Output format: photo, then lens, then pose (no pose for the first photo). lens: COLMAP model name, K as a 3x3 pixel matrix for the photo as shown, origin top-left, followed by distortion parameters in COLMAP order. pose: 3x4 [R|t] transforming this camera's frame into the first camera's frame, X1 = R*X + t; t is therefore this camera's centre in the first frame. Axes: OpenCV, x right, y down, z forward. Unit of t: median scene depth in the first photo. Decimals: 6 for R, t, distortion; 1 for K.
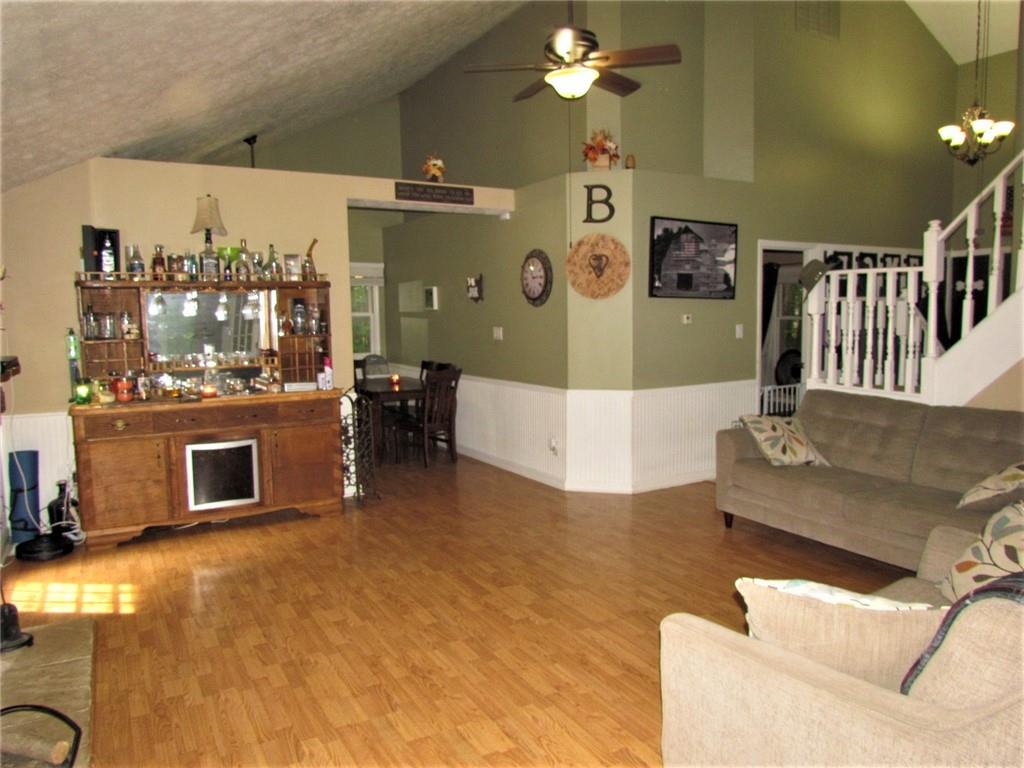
lens RADIAL K [[733.1, 0, 513.9], [0, 733.1, 379.9], [0, 0, 1]] dist [-0.018849, 0.002527]
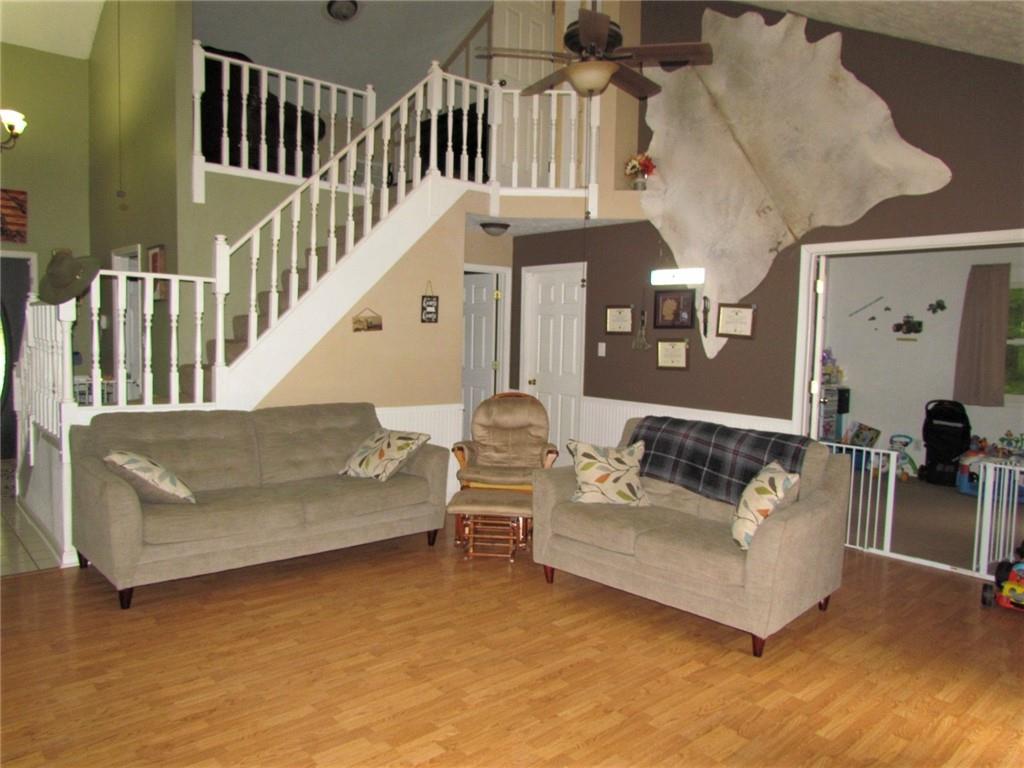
lens RADIAL K [[733.1, 0, 507.7], [0, 733.1, 382.6], [0, 0, 1]] dist [-0.018849, 0.002527]
pose [[-0.212632, -0.064376, 0.975009, -0.483369], [0.056233, 0.995368, 0.077983, -0.059770], [-0.975513, 0.071409, -0.208027, 0.748750]]
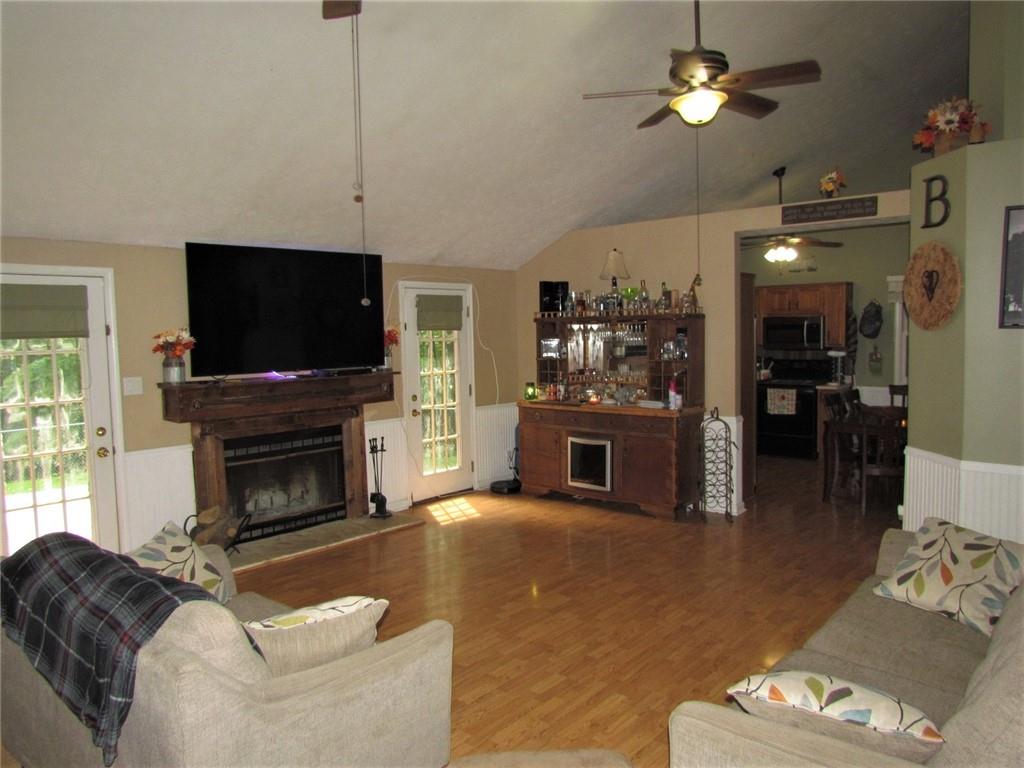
lens RADIAL K [[733.1, 0, 512.2], [0, 733.1, 386.1], [0, 0, 1]] dist [-0.018849, 0.002527]
pose [[0.332983, 0.081043, -0.939444, 0.787110], [-0.072055, 0.995573, 0.060345, -0.079666], [0.940176, 0.047598, 0.337348, 0.418693]]
